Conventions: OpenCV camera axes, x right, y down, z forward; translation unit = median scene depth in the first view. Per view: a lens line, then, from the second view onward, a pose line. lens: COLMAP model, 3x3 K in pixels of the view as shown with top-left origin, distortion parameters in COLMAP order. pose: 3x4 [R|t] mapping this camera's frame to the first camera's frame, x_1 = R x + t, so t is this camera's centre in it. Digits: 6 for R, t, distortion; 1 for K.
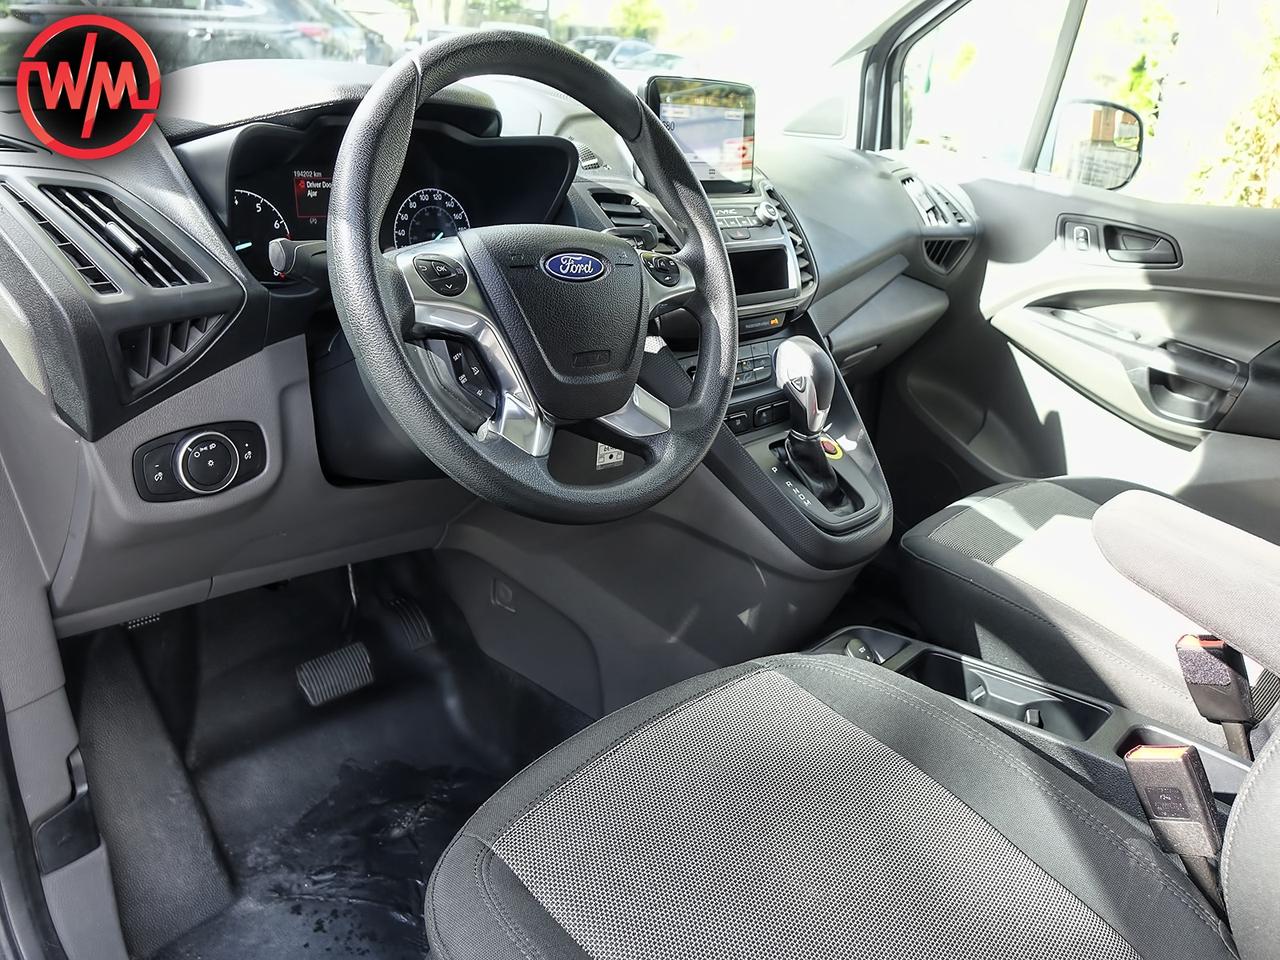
lens RADIAL K [[897.8, 0, 634.7], [0, 897.8, 479.4], [0, 0, 1]] dist [-0.003831, -0.002606]
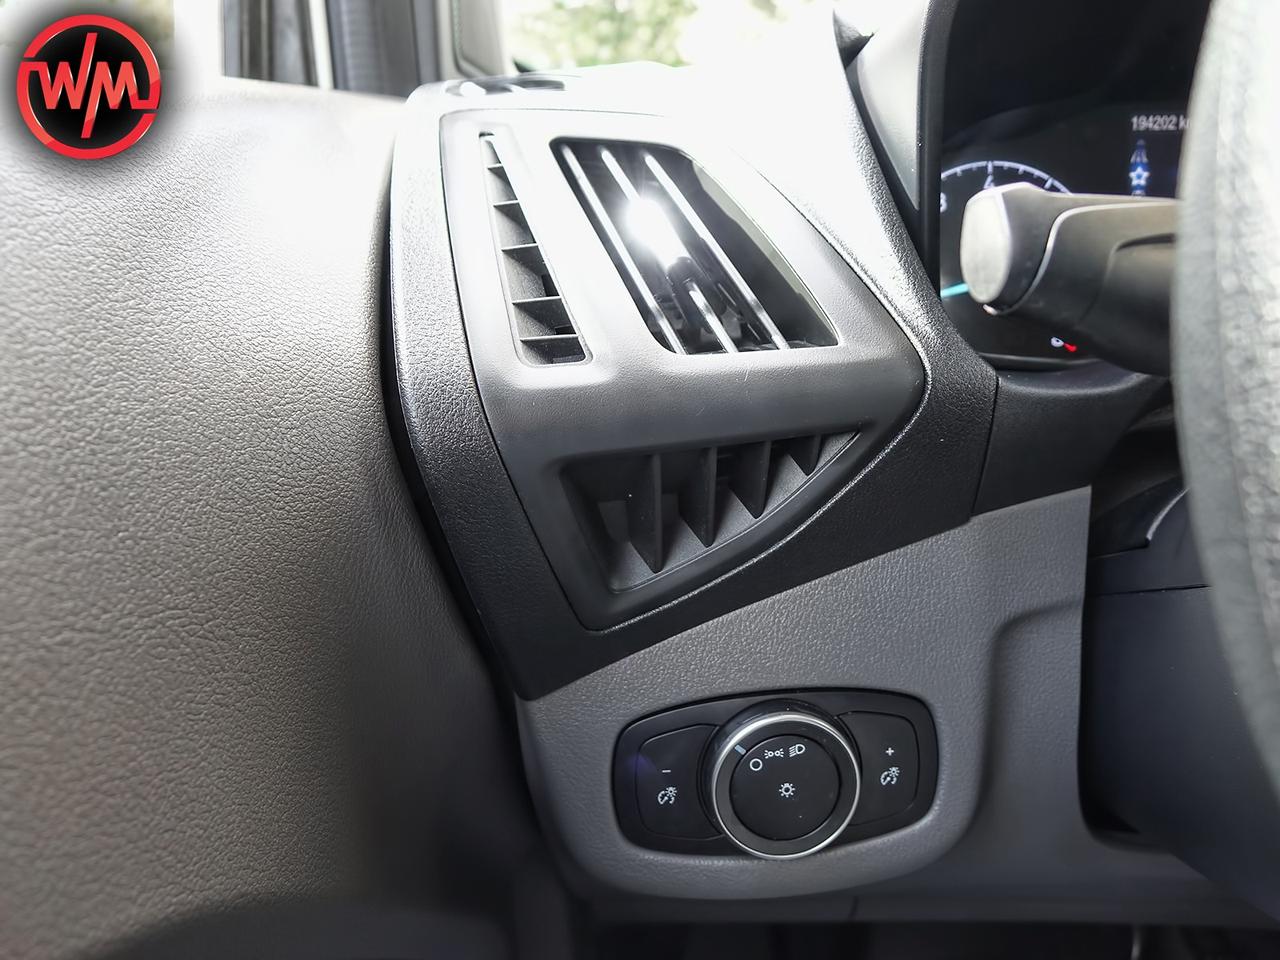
lens RADIAL K [[897.8, 0, 637.1], [0, 897.8, 474.6], [0, 0, 1]] dist [-0.003831, -0.002606]
pose [[0.667876, 0.110559, -0.736015, -0.246989], [-0.182843, 0.982973, -0.018261, -0.142865], [0.721464, 0.146771, 0.676719, 0.685999]]
